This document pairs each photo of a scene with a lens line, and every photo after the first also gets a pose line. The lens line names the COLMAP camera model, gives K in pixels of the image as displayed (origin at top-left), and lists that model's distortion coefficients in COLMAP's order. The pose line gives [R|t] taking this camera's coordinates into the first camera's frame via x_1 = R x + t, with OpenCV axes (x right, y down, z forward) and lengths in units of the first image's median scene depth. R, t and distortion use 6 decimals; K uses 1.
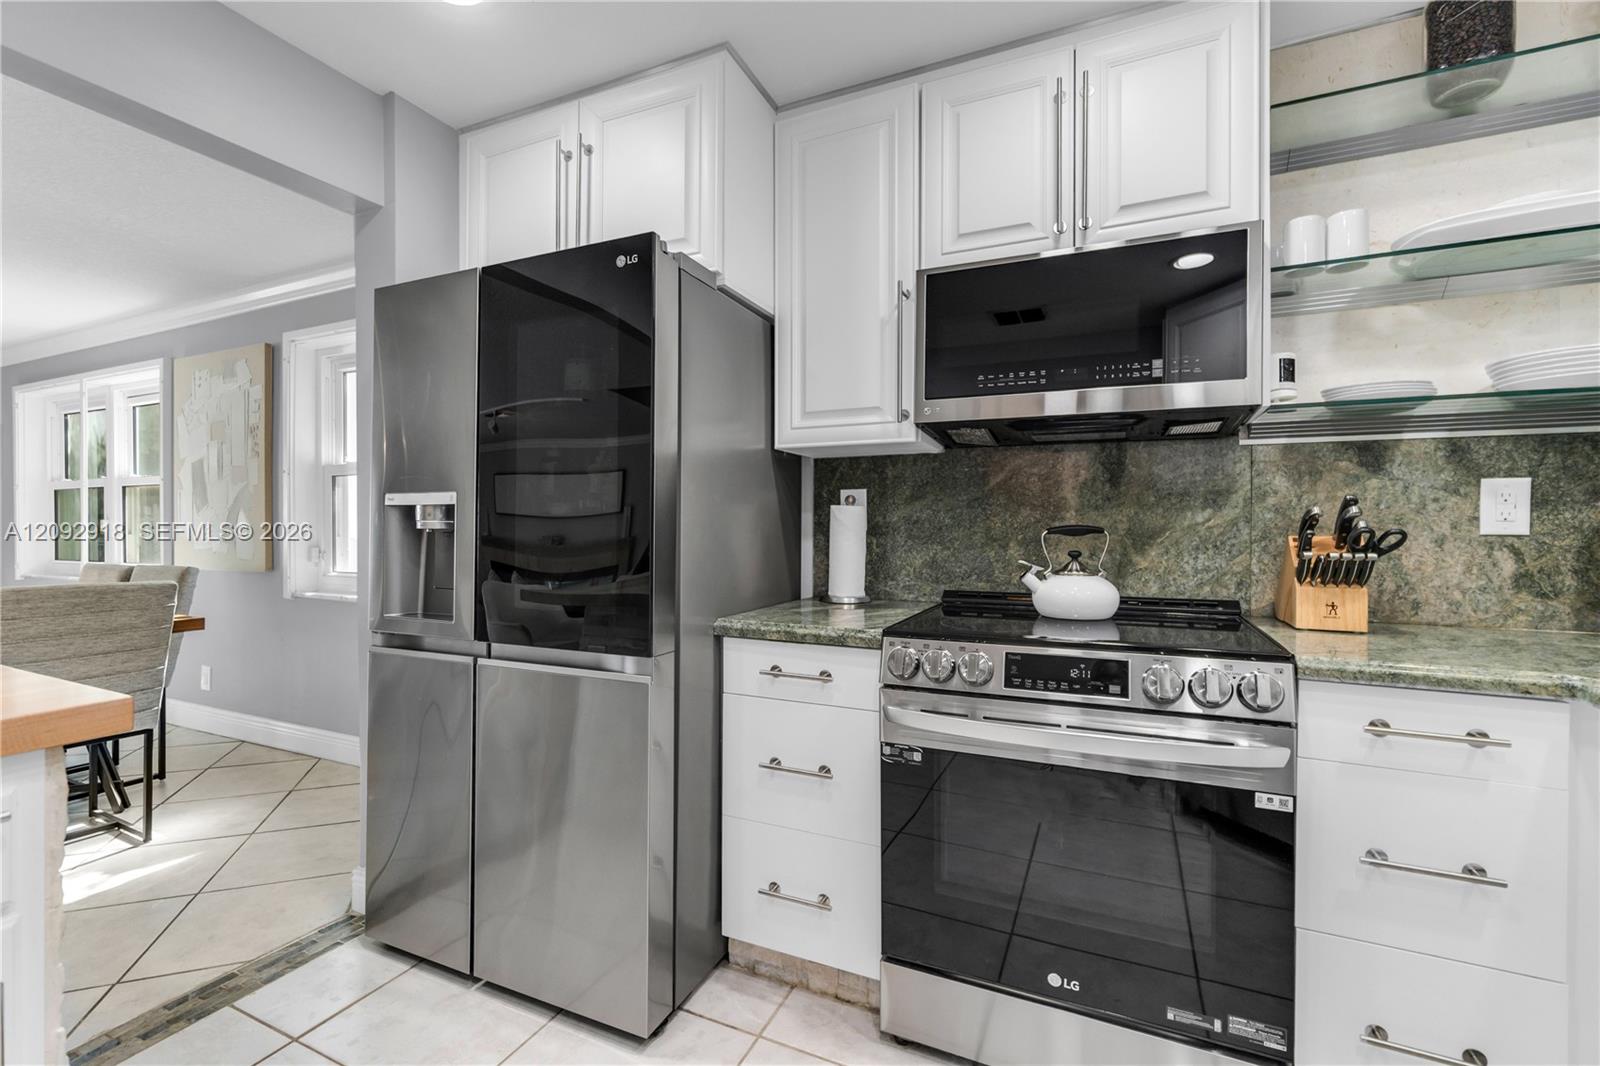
lens RADIAL K [[719.0, 0, 800.0], [0, 719.0, 533.0], [0, 0, 1]] dist [-0.004144, 0.000498]
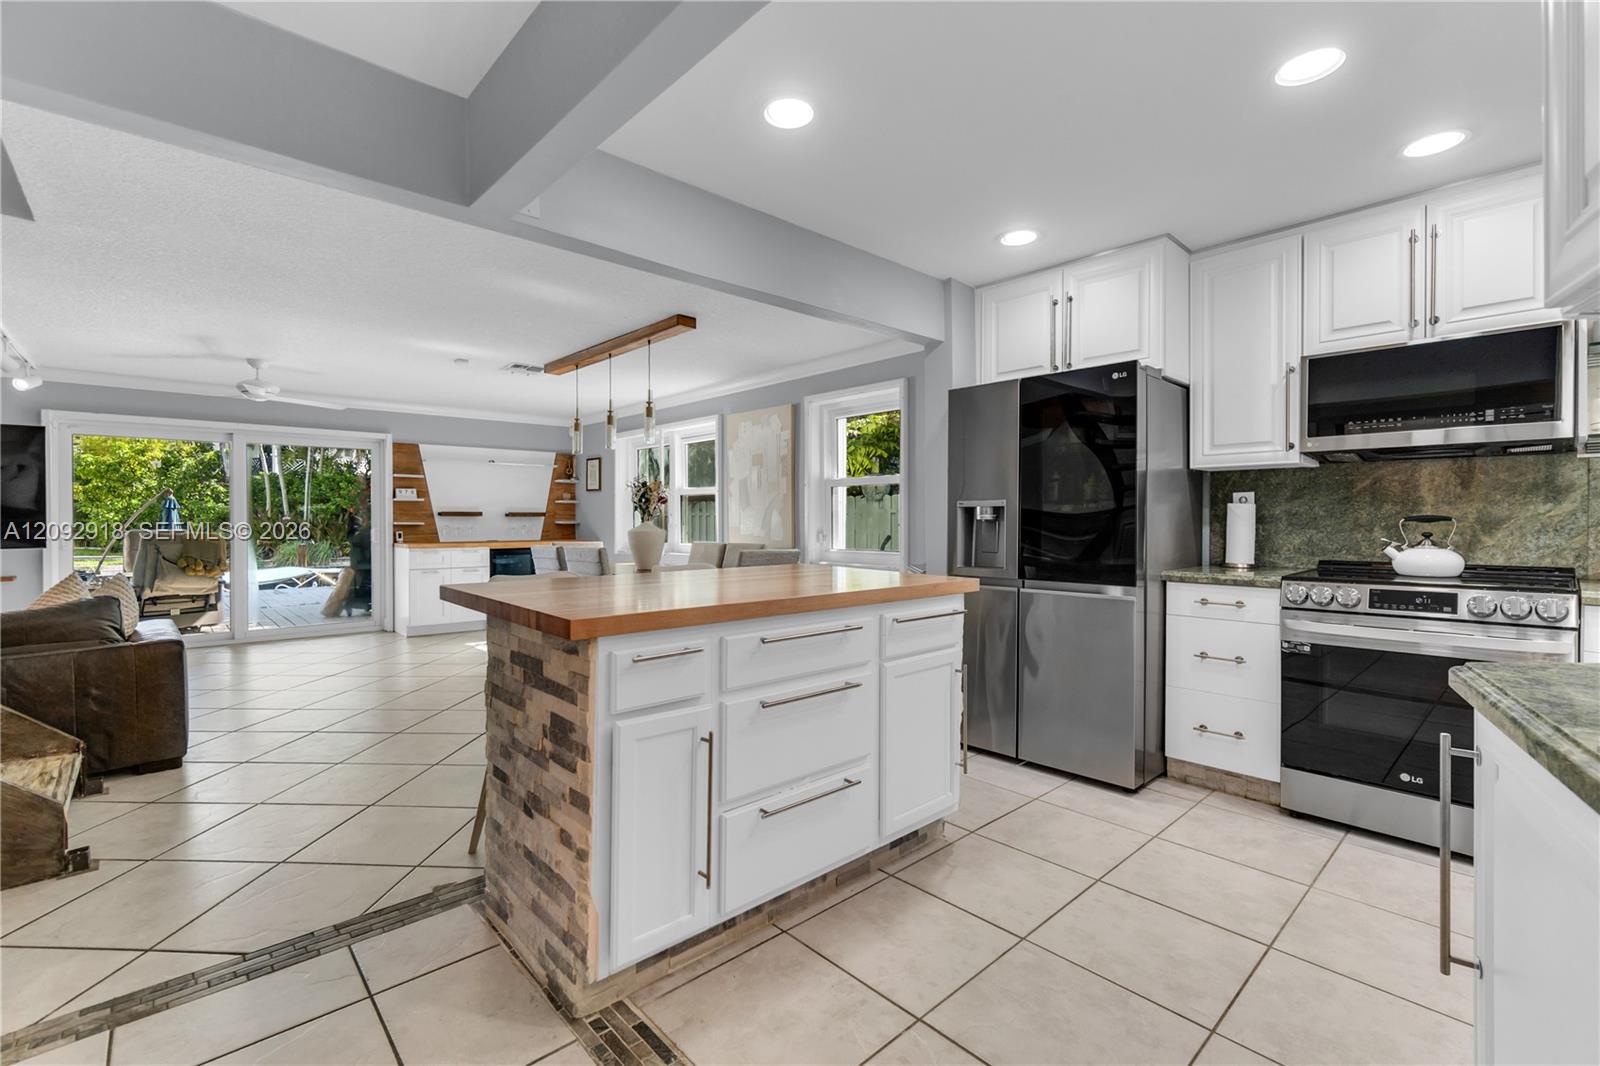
lens RADIAL K [[709.3, 0, 793.8], [0, 709.3, 525.5], [0, 0, 1]] dist [-0.000981, 0.000484]
pose [[0.917357, 0.000130, -0.398065, -0.238893], [-0.001069, 0.999997, -0.002137, 0.014593], [0.398064, 0.002386, 0.917355, -0.871708]]
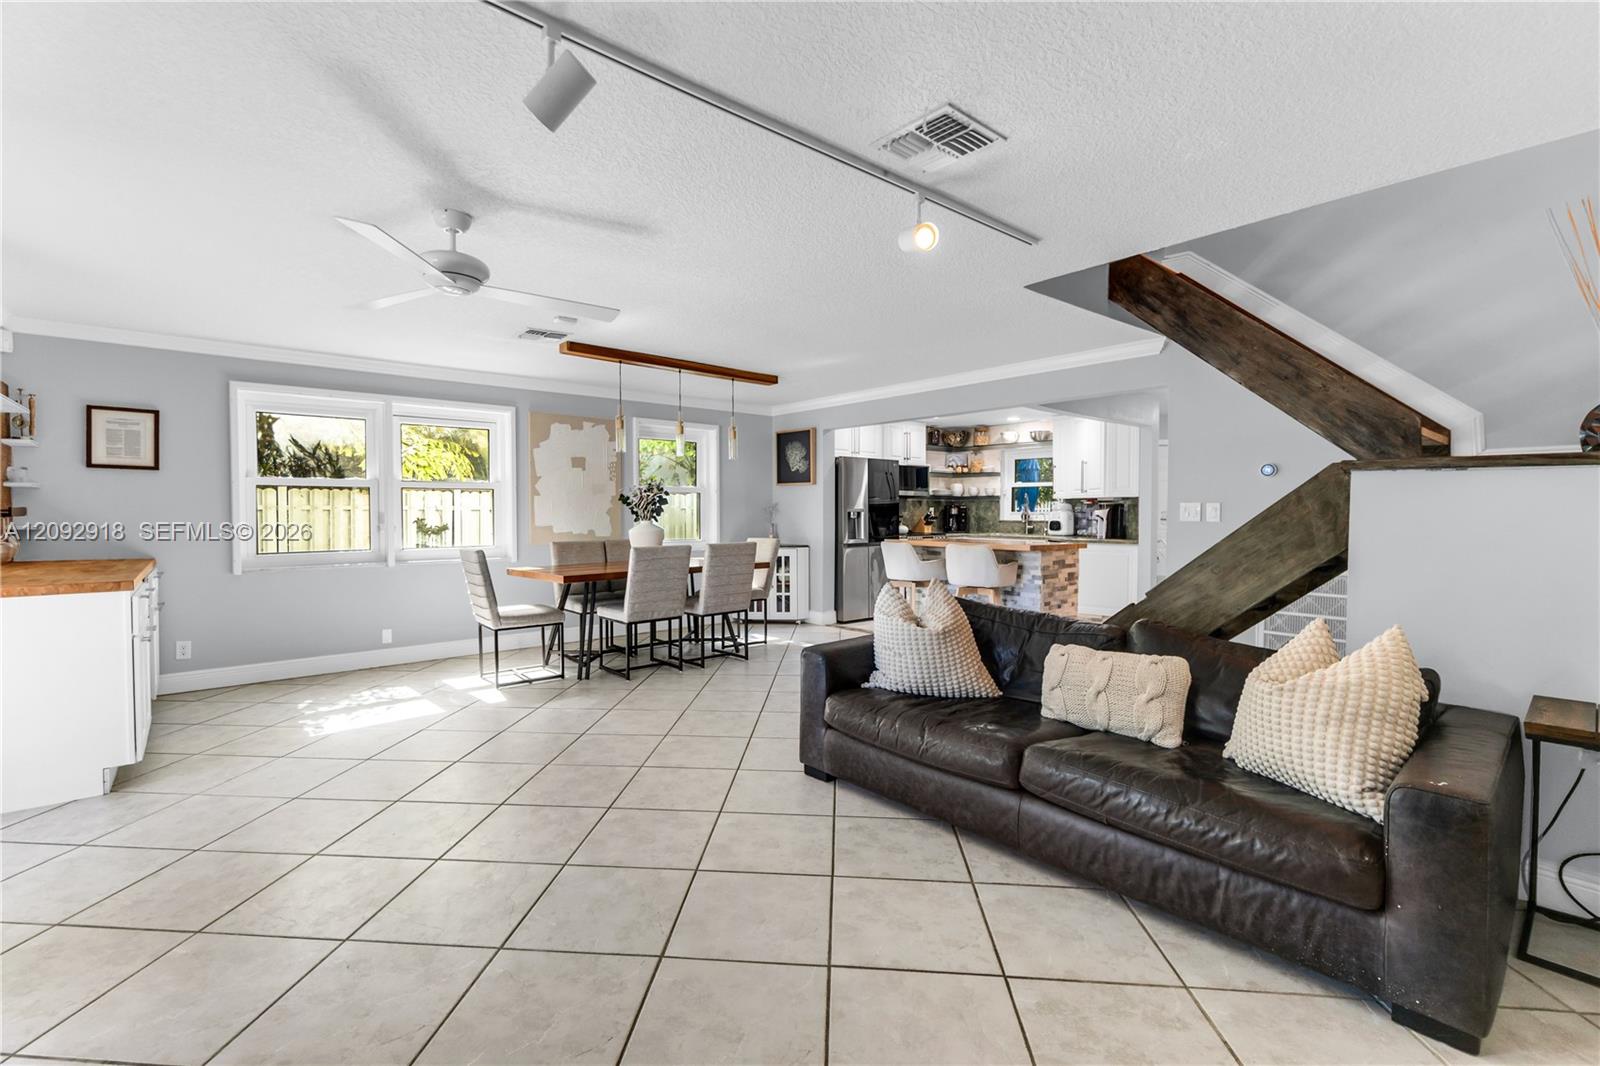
lens RADIAL K [[697.9, 0, 796.0], [0, 697.9, 509.7], [0, 0, 1]] dist [-0.000801, 0.000018]
pose [[0.413732, 0.000869, 0.910398, -4.536370], [0.012859, 0.999894, -0.006798, -0.026083], [-0.910308, 0.014520, 0.413677, -0.334649]]
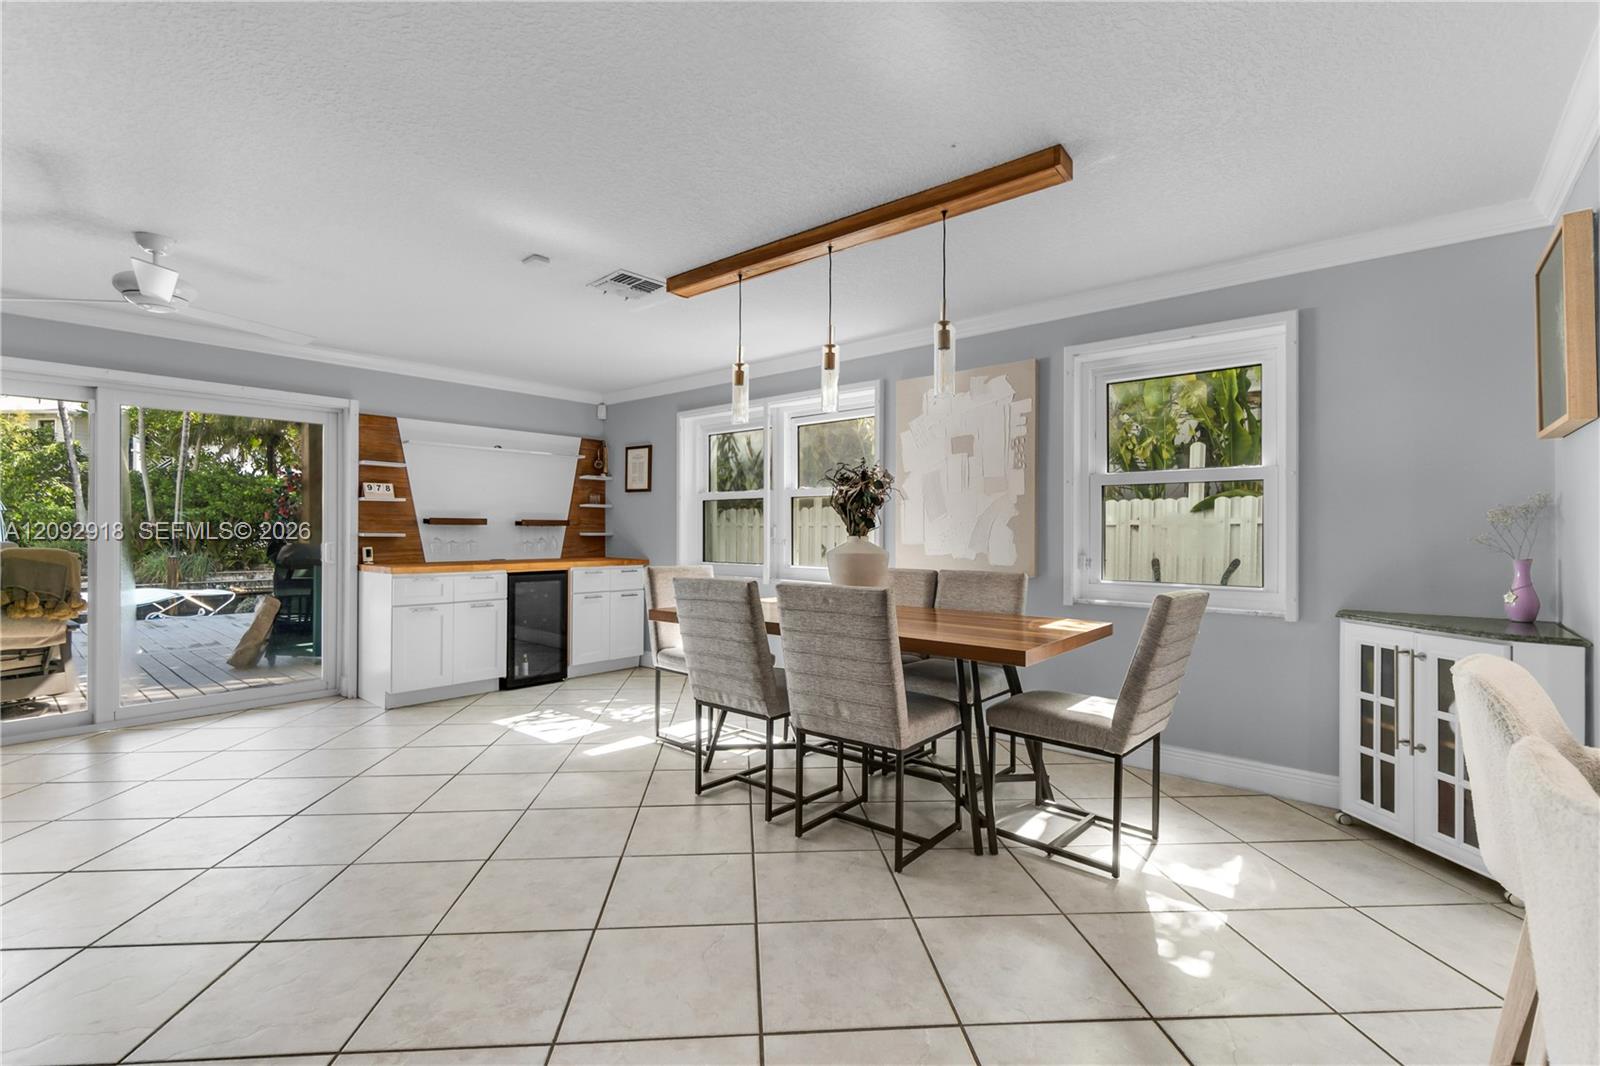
lens RADIAL K [[719.0, 0, 800.0], [0, 719.0, 533.0], [0, 0, 1]] dist [-0.004144, 0.000498]
pose [[0.958342, 0.003803, -0.285599, -1.563401], [-0.005998, 0.999959, -0.006810, -0.002599], [0.285562, 0.008240, 0.958325, -0.202396]]
